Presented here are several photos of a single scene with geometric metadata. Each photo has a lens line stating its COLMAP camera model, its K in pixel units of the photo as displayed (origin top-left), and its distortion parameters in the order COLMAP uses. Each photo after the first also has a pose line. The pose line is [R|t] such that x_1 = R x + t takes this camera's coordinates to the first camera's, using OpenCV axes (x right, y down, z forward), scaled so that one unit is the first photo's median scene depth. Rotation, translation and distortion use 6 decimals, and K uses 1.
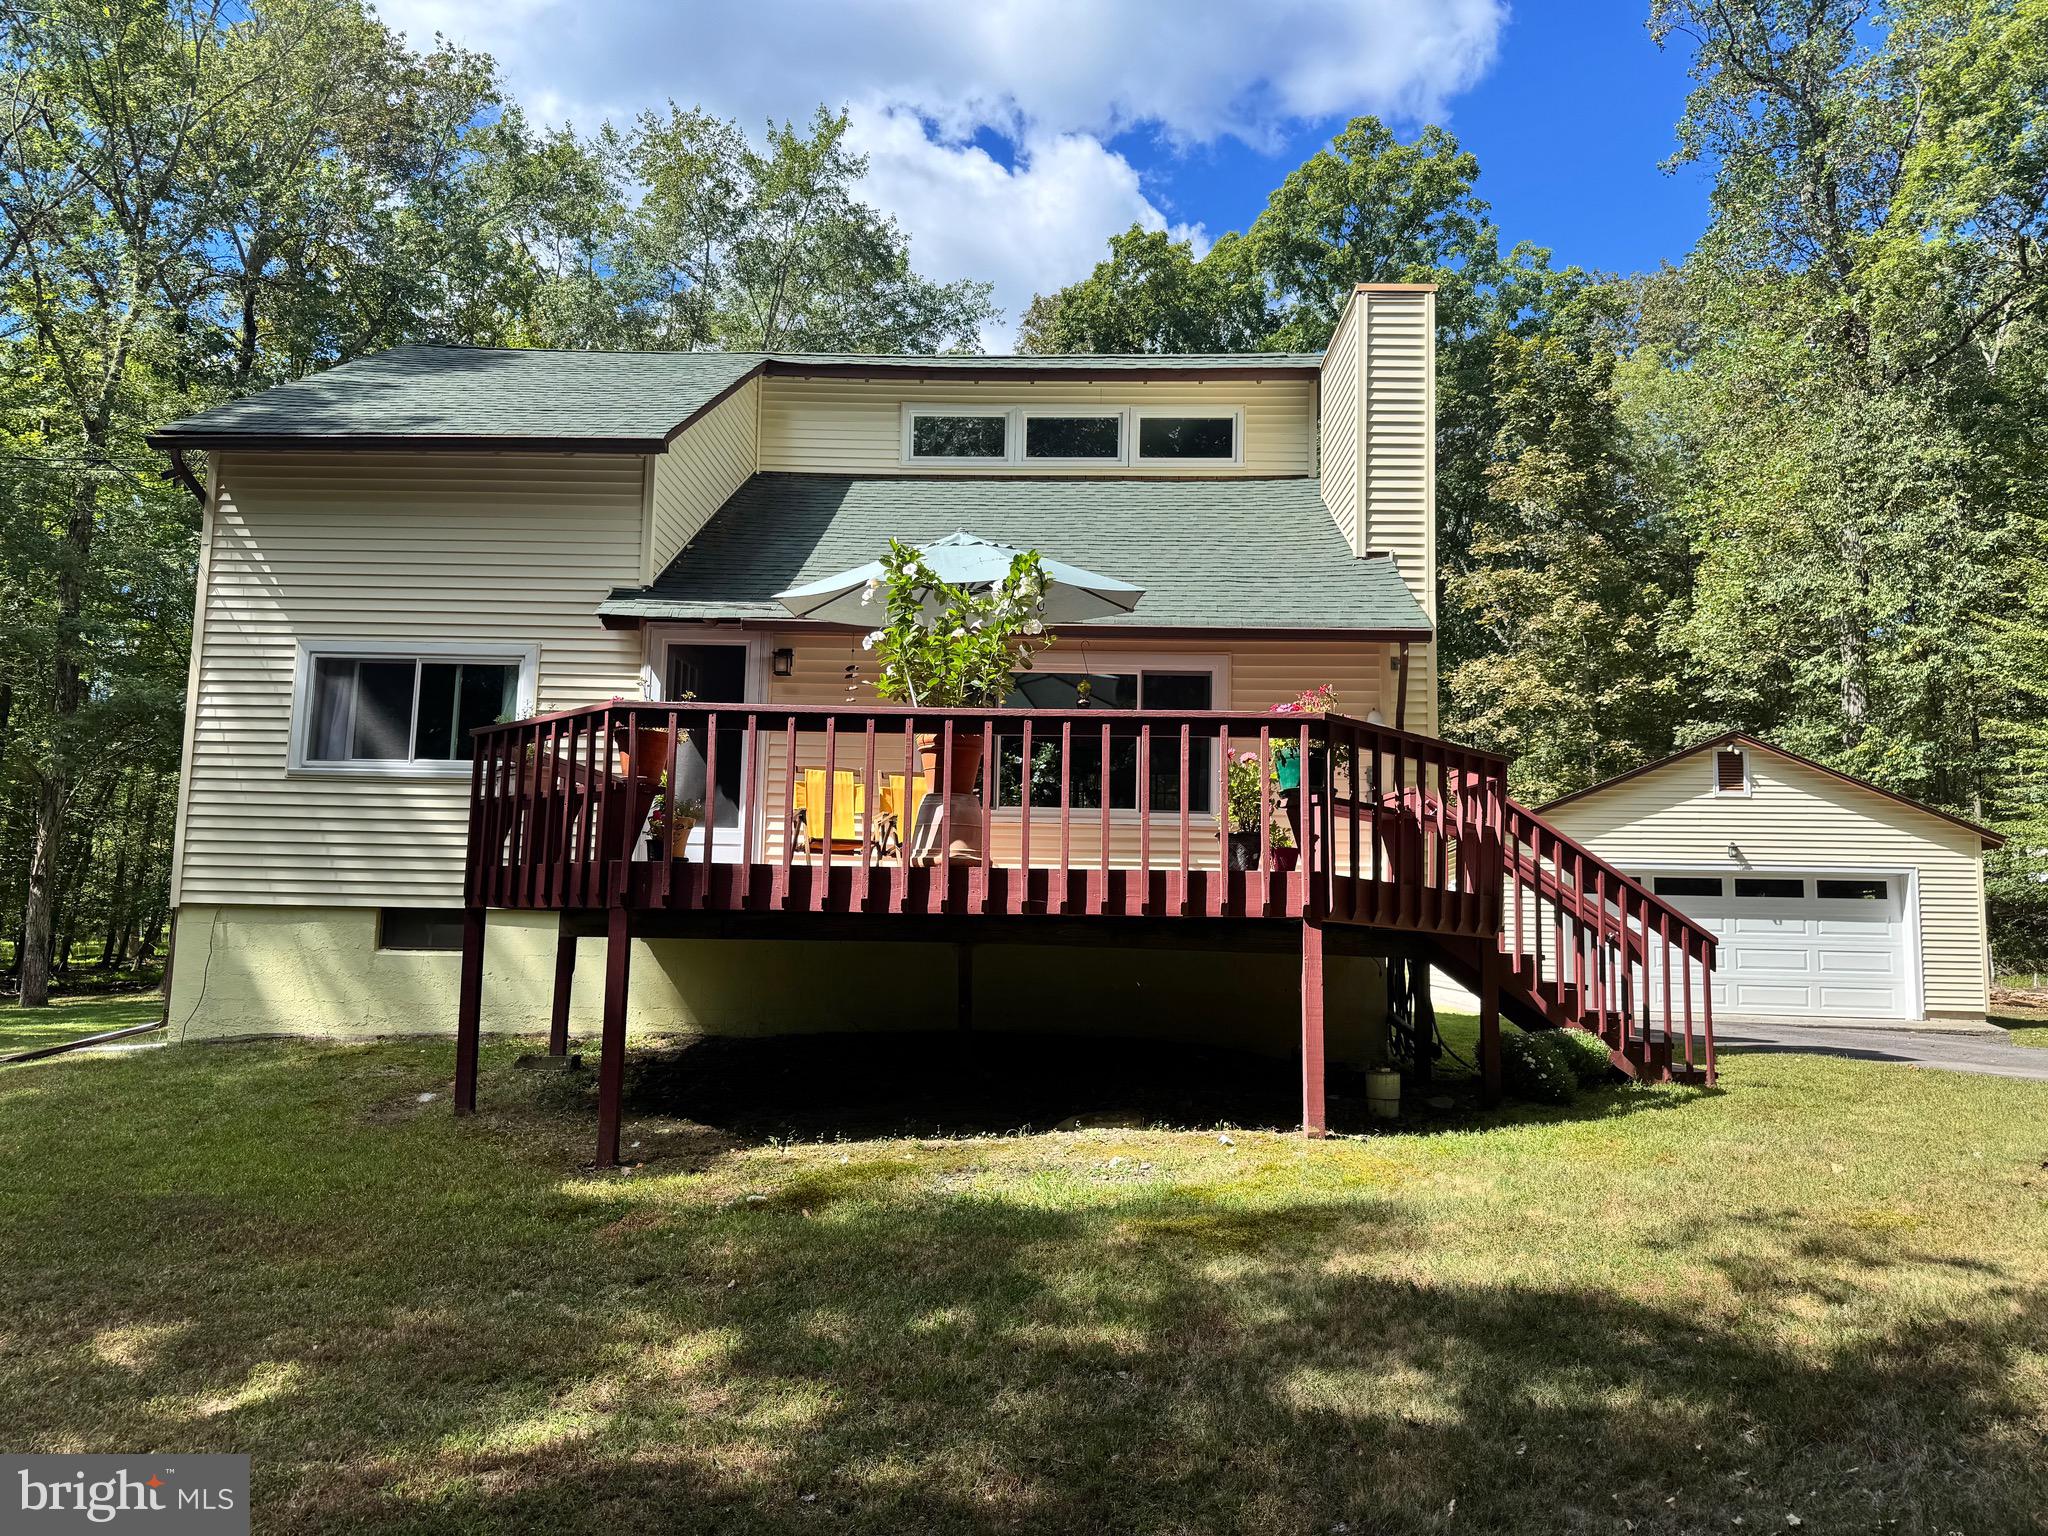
lens RADIAL K [[1446.6, 0, 1022.1], [0, 1446.6, 766.1], [0, 0, 1]] dist [-0.004001, -0.006364]
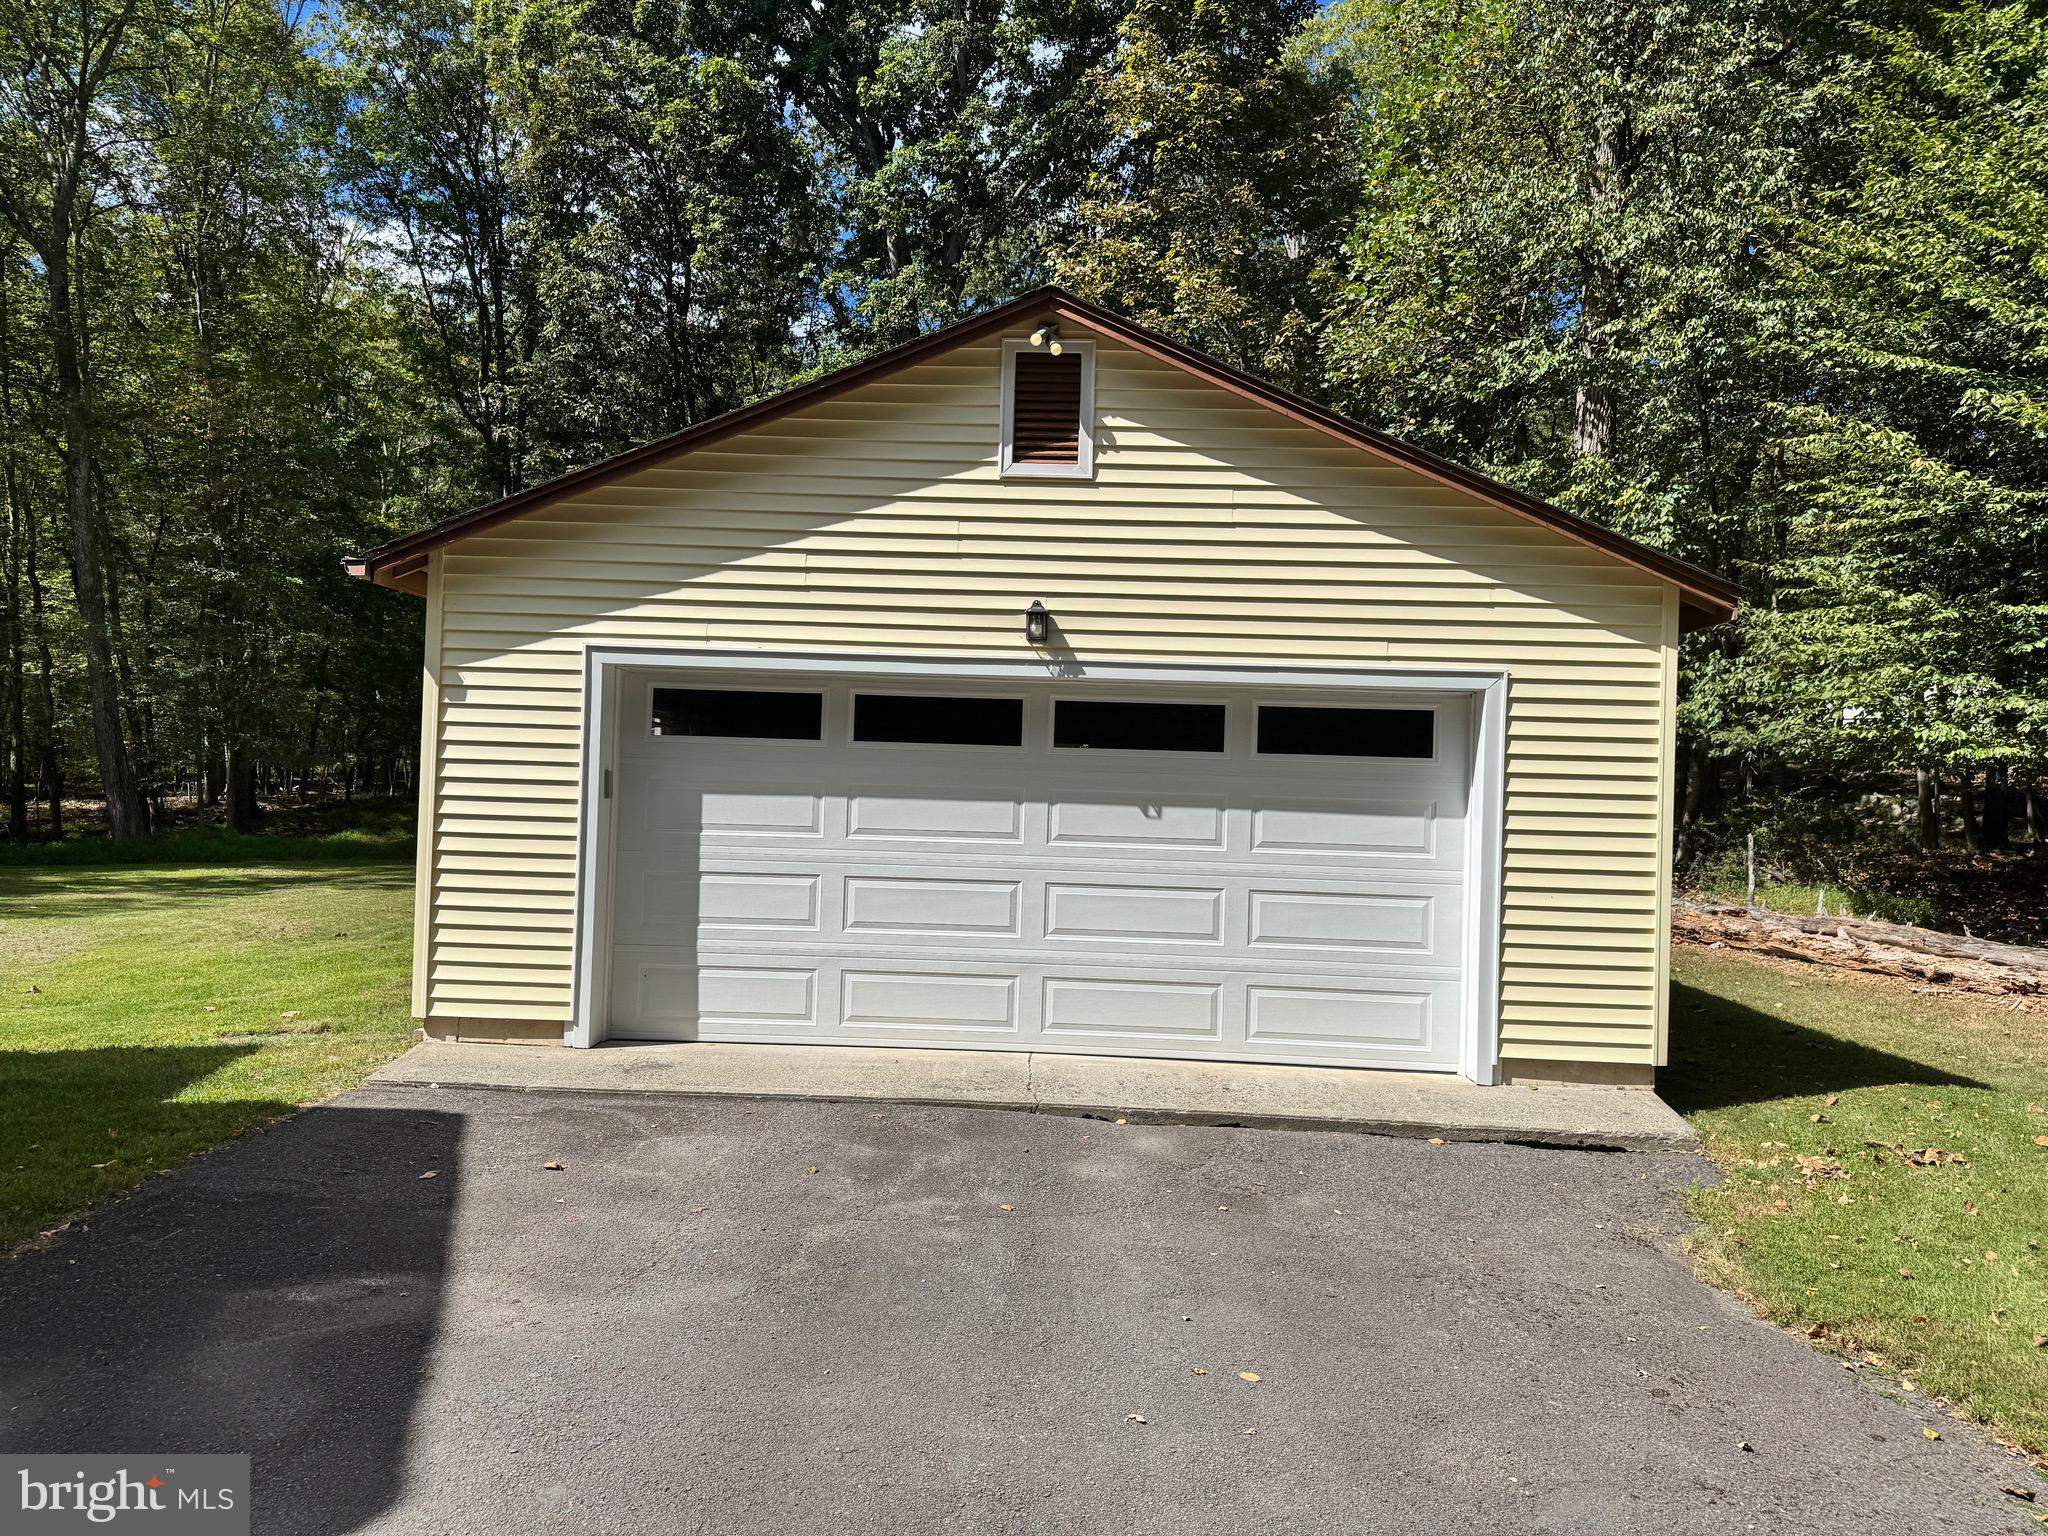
lens RADIAL K [[1446.6, 0, 1026.1], [0, 1446.6, 769.1], [0, 0, 1]] dist [-0.004001, -0.006364]
pose [[0.996063, 0.008162, 0.088268, 0.455534], [-0.018108, 0.993491, 0.112465, 0.053908], [-0.086776, -0.113621, 0.989727, 0.628878]]
